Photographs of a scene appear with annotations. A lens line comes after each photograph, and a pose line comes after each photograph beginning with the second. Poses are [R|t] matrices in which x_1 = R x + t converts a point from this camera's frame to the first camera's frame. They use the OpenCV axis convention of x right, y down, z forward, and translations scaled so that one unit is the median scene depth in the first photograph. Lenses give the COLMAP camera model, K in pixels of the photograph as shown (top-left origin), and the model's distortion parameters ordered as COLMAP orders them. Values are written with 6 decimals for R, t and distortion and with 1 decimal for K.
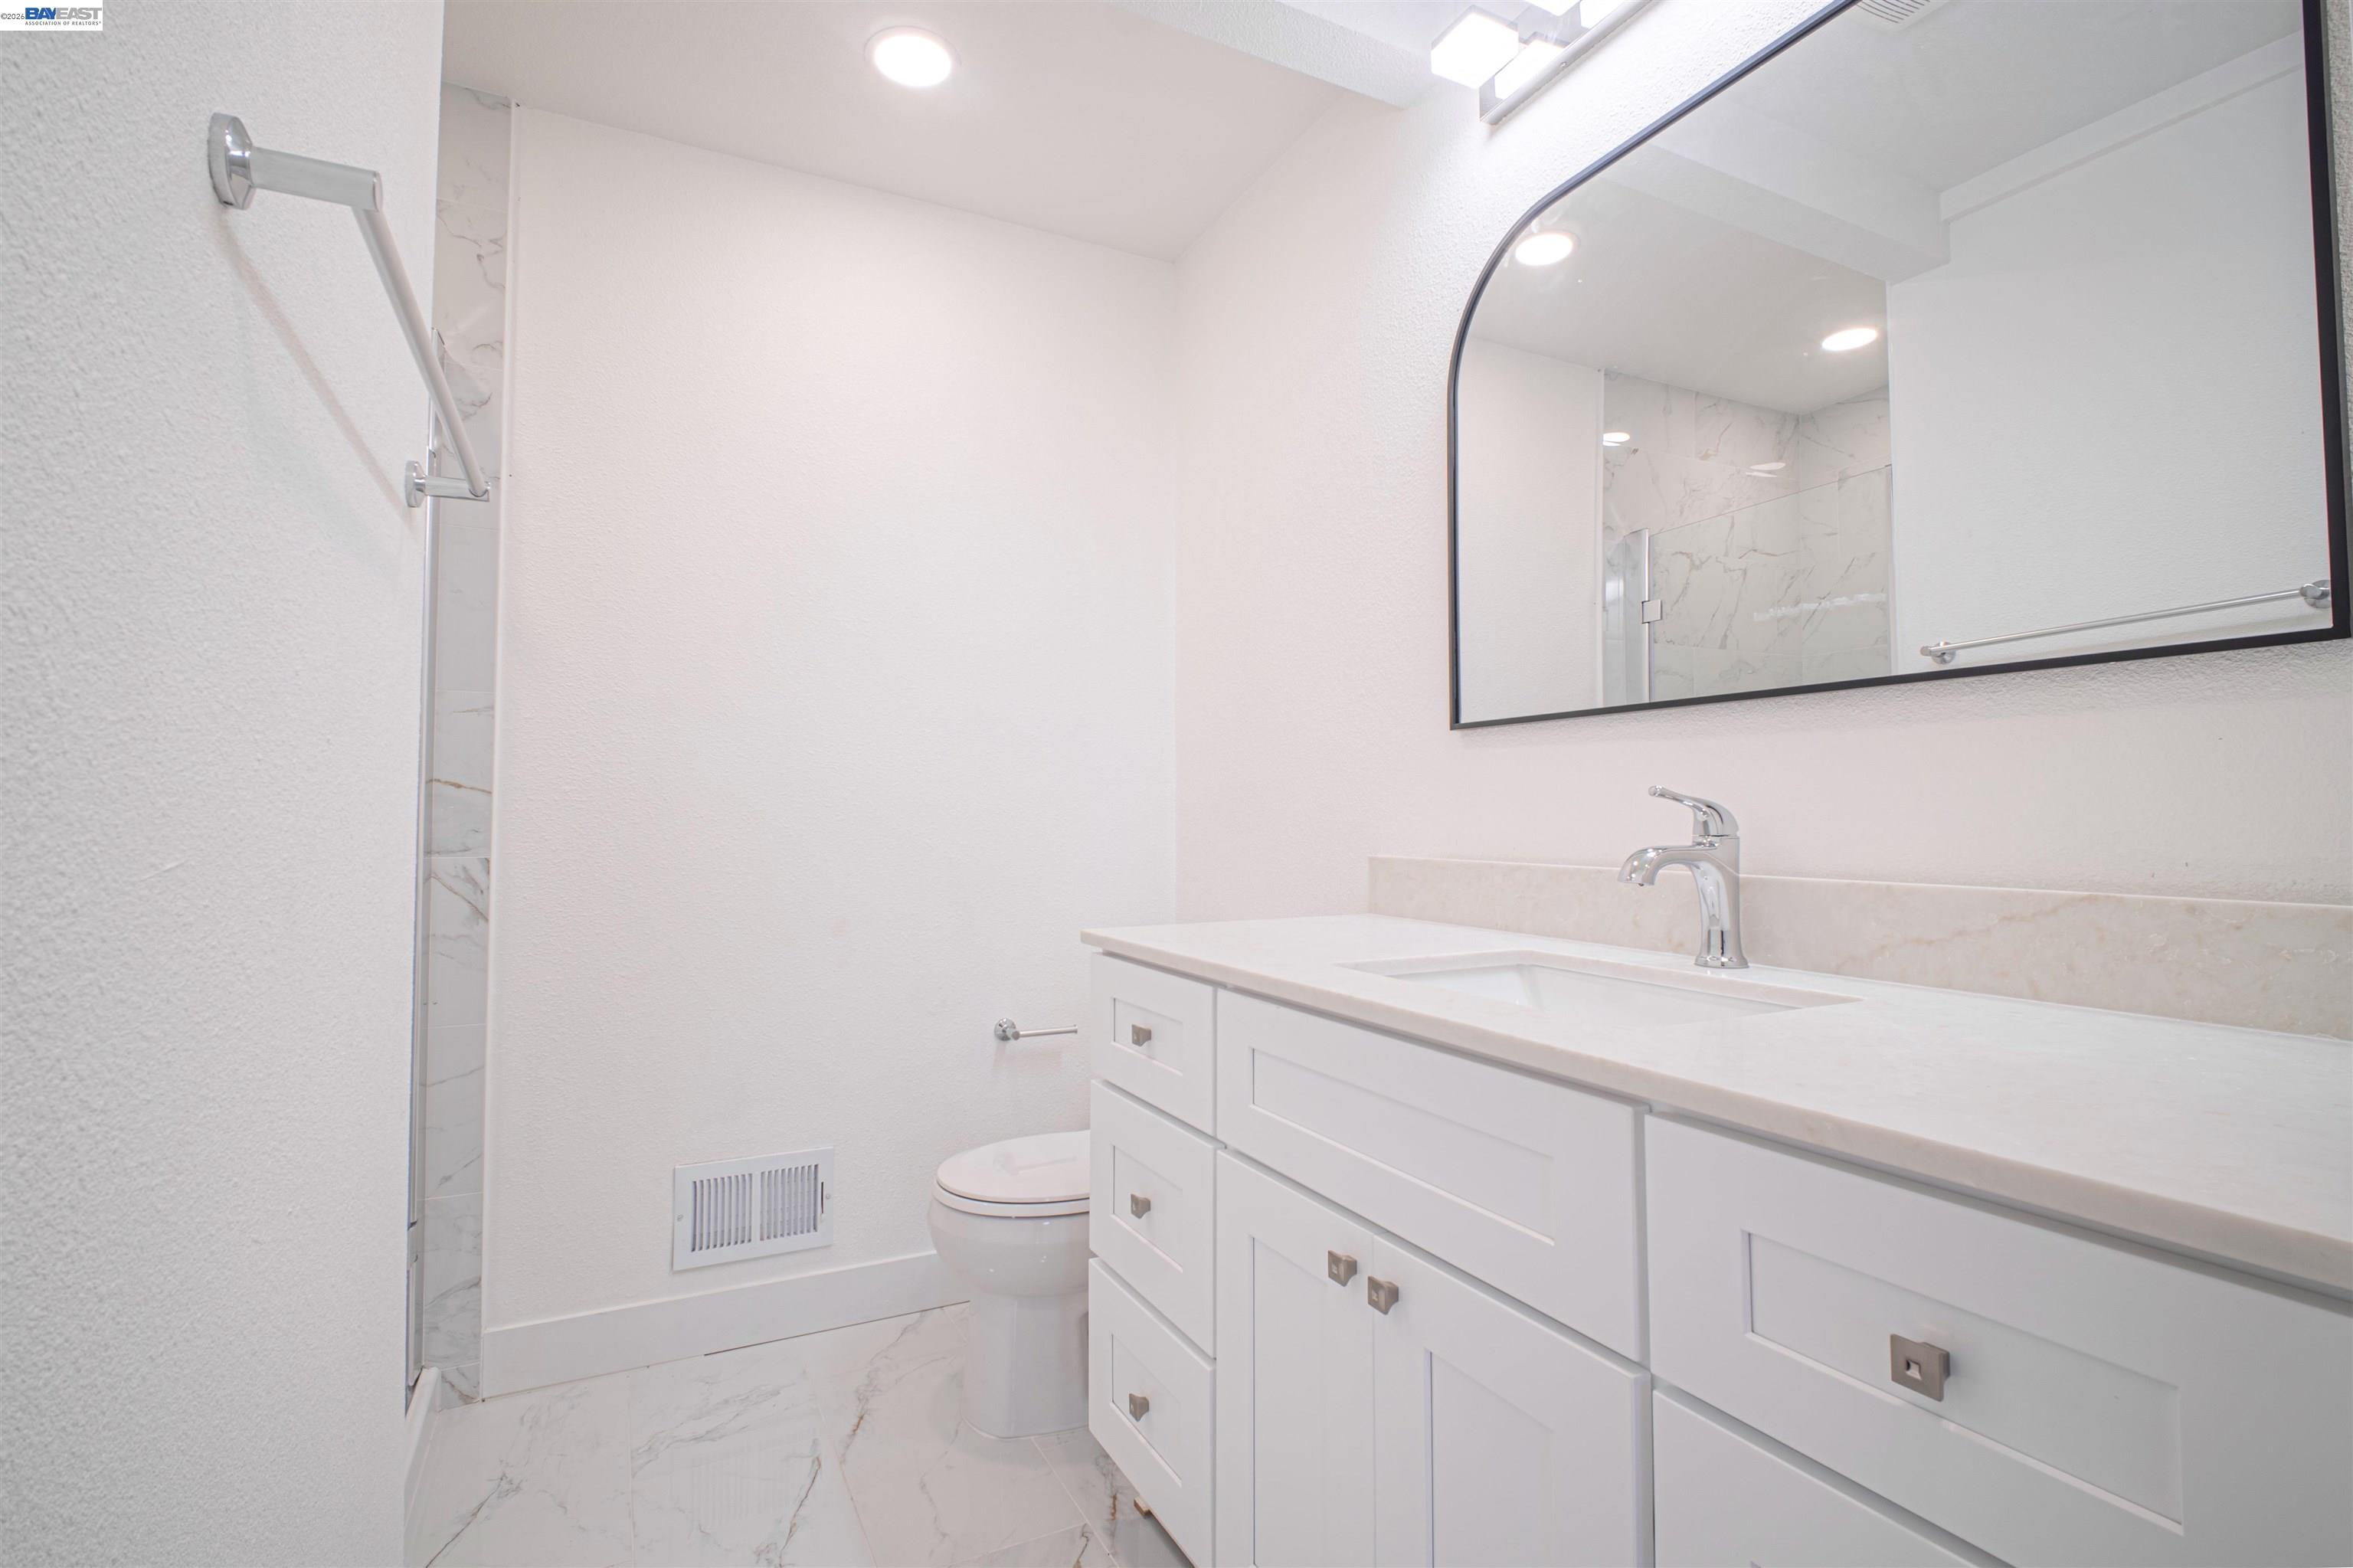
lens RADIAL K [[1062.3, 0, 1159.6], [0, 1062.3, 770.4], [0, 0, 1]] dist [0.001144, -0.008772]
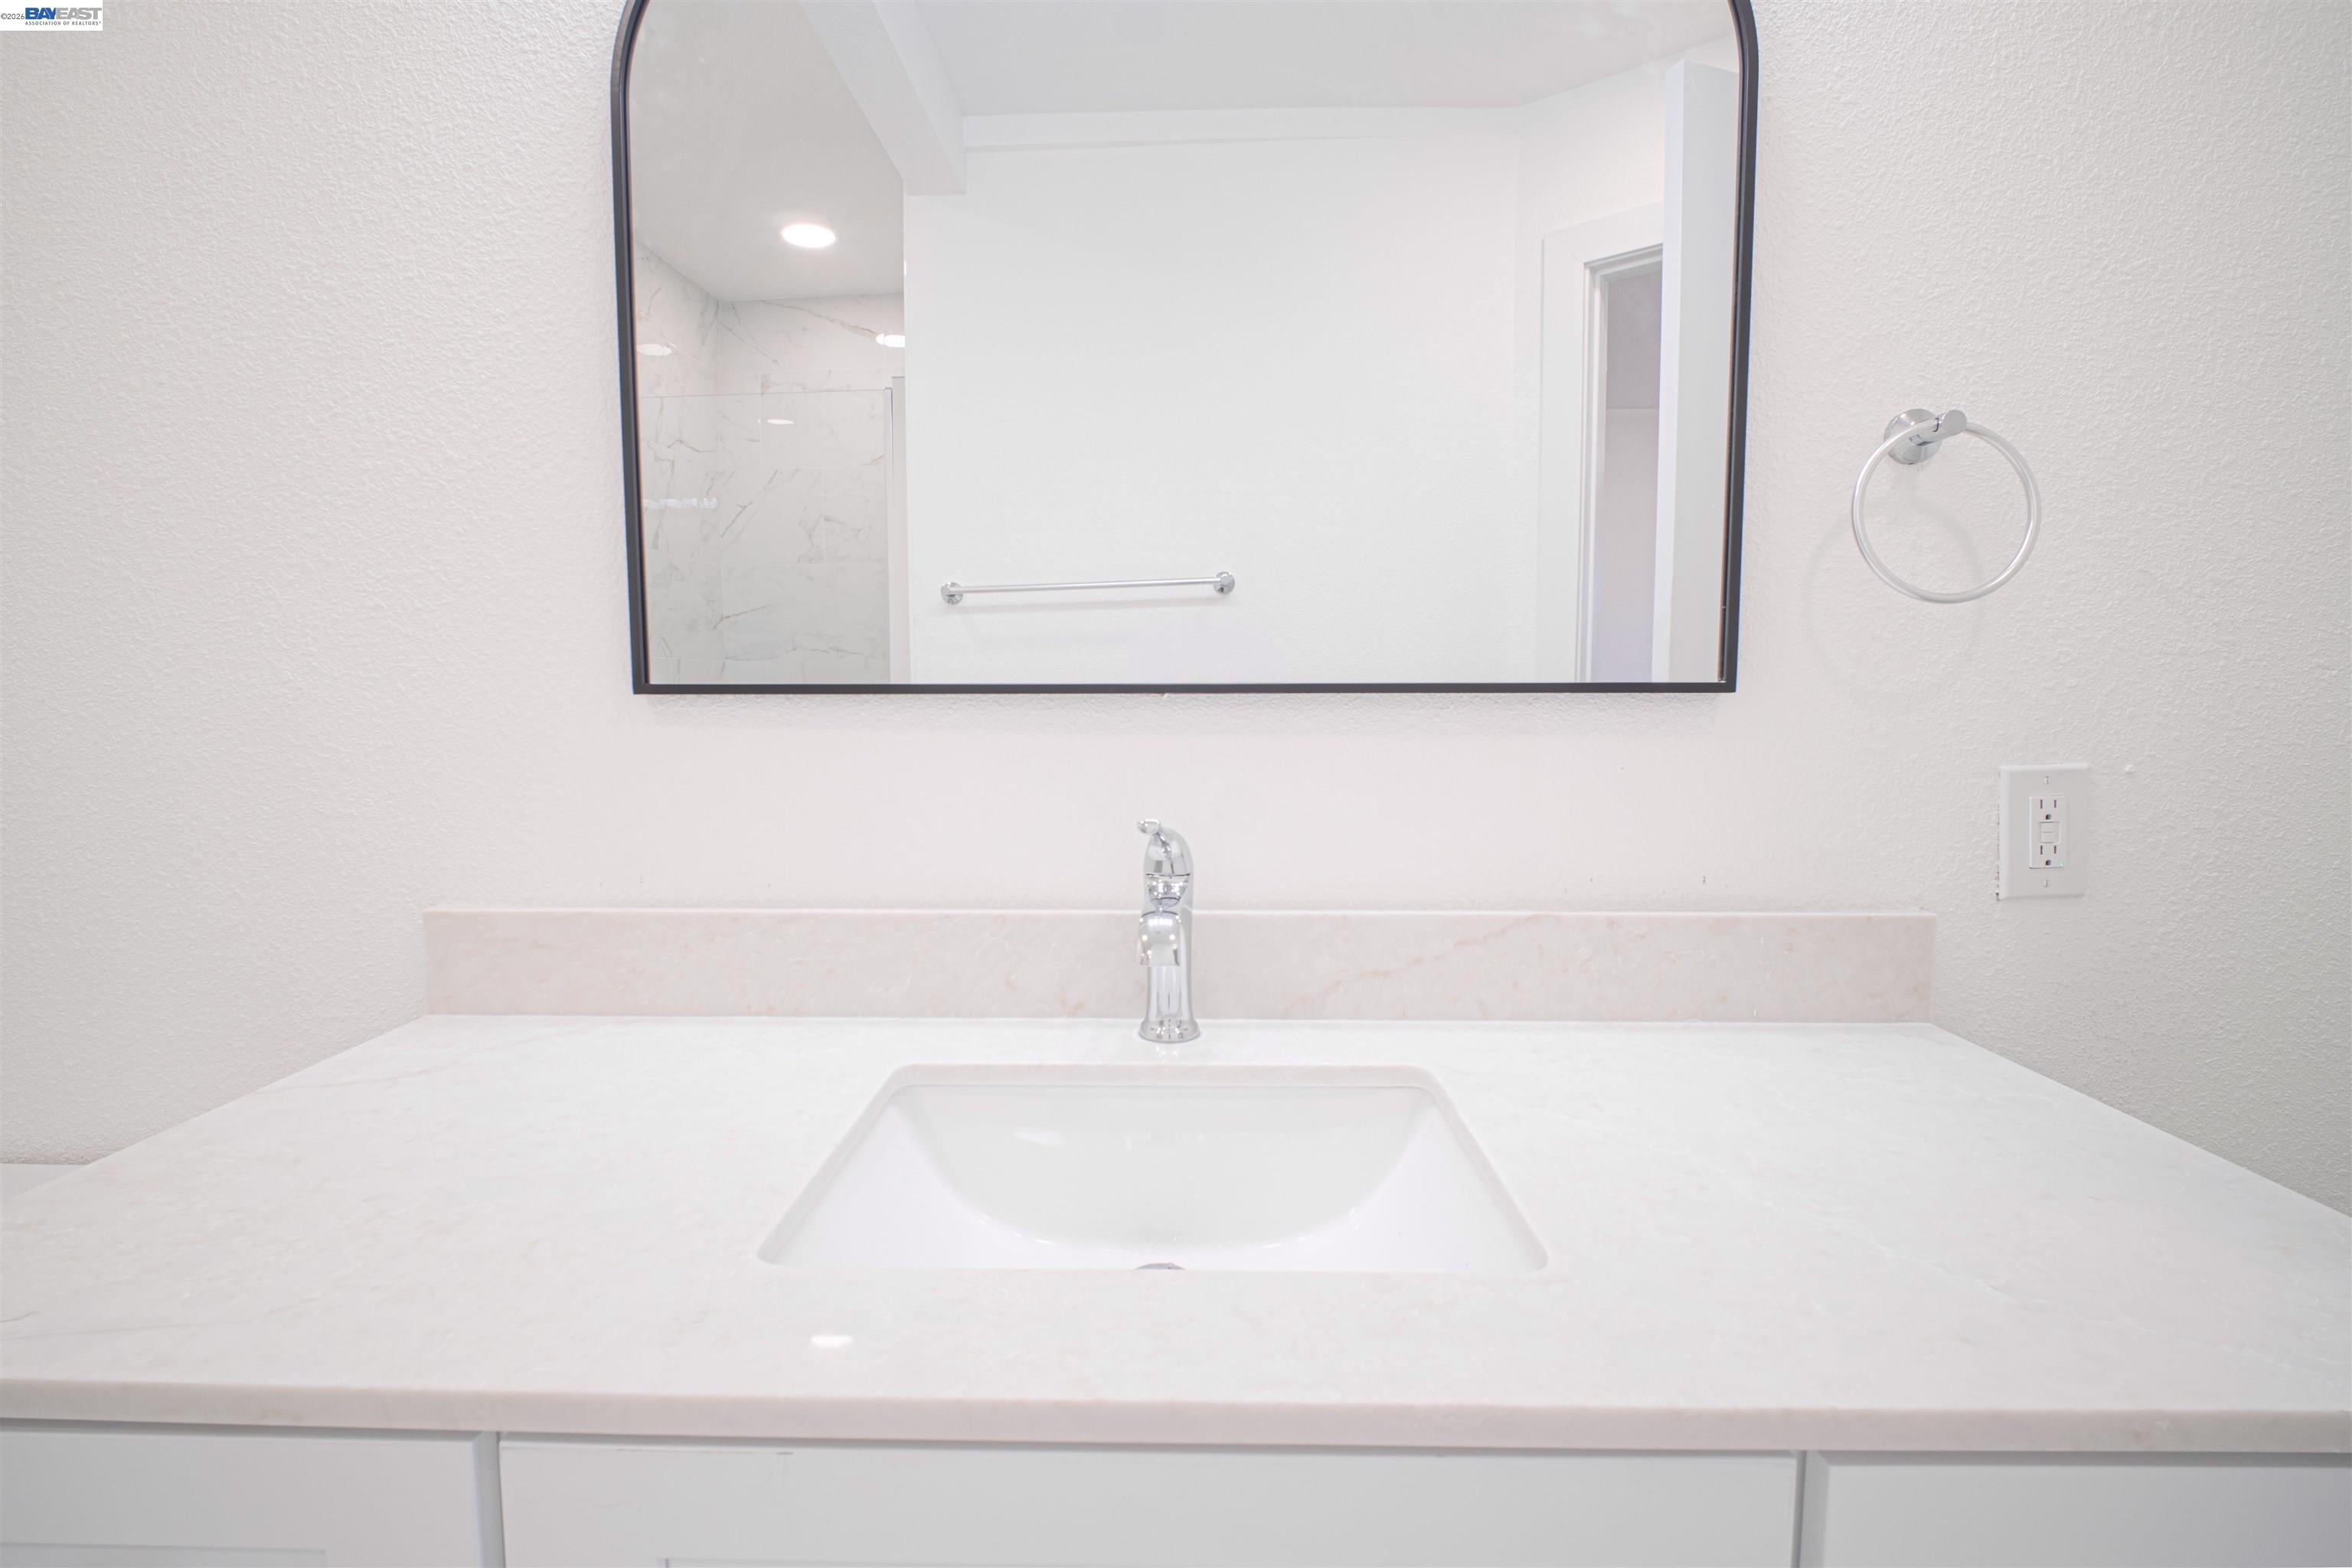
lens RADIAL K [[1061.8, 0, 1159.1], [0, 1061.8, 770.4], [0, 0, 1]] dist [0.001144, -0.008772]
pose [[0.469704, -0.066666, 0.880303, -0.181603], [-0.031359, 0.995255, 0.092104, -0.096323], [-0.882267, -0.070867, 0.465385, 0.751367]]
